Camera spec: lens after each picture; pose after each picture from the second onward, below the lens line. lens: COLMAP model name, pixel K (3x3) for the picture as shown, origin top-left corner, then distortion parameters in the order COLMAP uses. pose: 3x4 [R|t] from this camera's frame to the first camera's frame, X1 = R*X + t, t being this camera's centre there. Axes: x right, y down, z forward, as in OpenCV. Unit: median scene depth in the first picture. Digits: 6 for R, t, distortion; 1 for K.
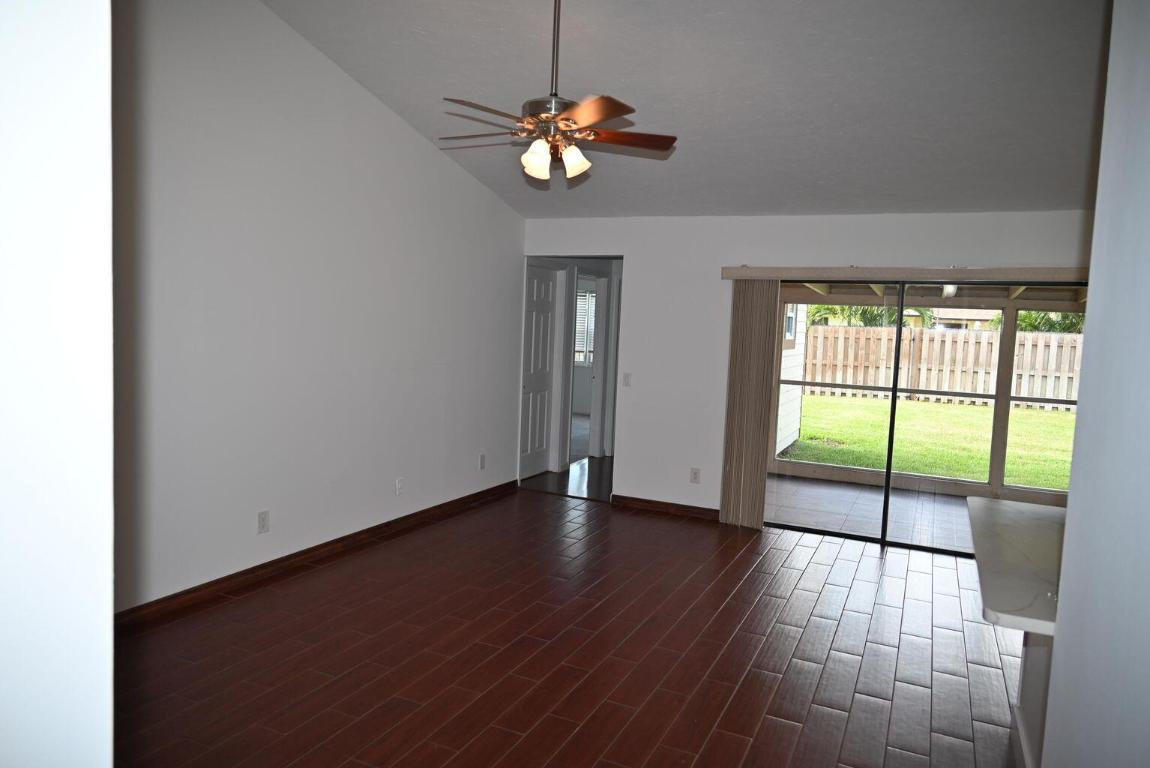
lens RADIAL K [[762.1, 0, 576.3], [0, 762.1, 383.2], [0, 0, 1]] dist [0.007097, -0.005115]
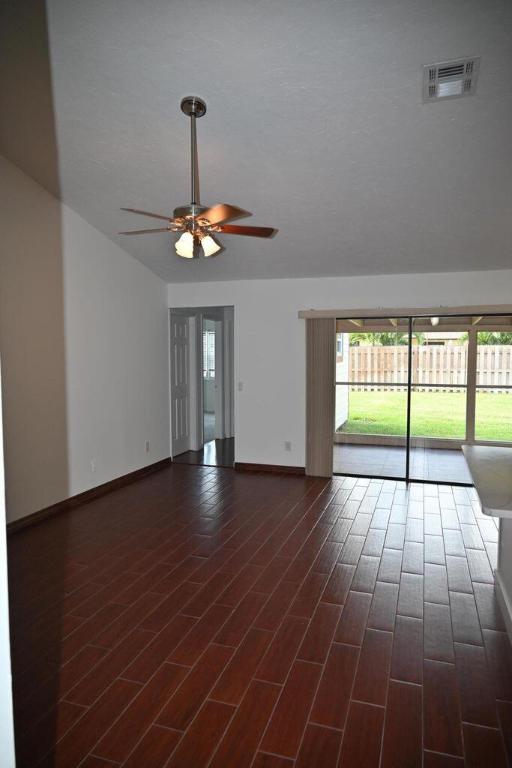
lens RADIAL K [[509.0, 0, 255.2], [0, 509.0, 387.0], [0, 0, 1]] dist [0.007097, -0.005115]
pose [[0.991912, -0.051340, 0.116084, -0.022794], [0.052200, 0.998627, -0.004372, 0.002171], [-0.115700, 0.010396, 0.993230, -0.017824]]
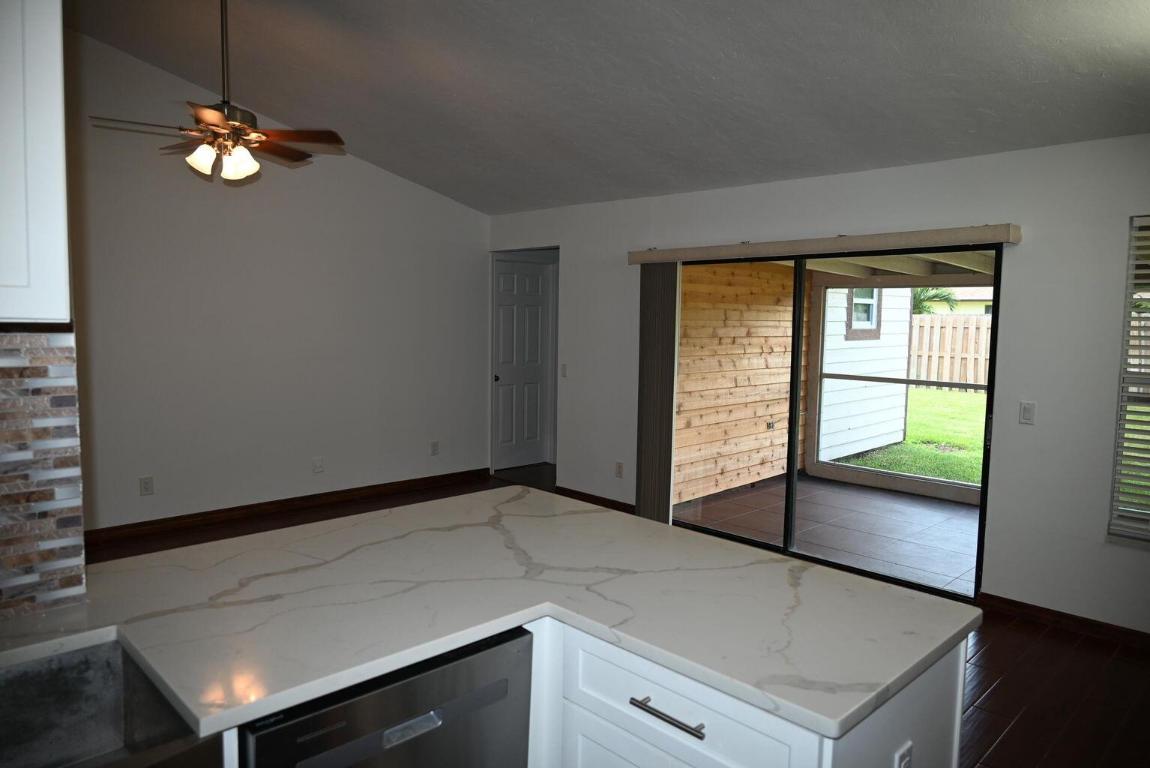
lens RADIAL K [[762.1, 0, 575.1], [0, 762.1, 388.0], [0, 0, 1]] dist [0.007097, -0.005115]
pose [[0.936989, 0.007873, -0.349270, 0.422930], [-0.005925, 0.999960, 0.006646, 0.010867], [0.349308, -0.004158, 0.936999, 0.078047]]
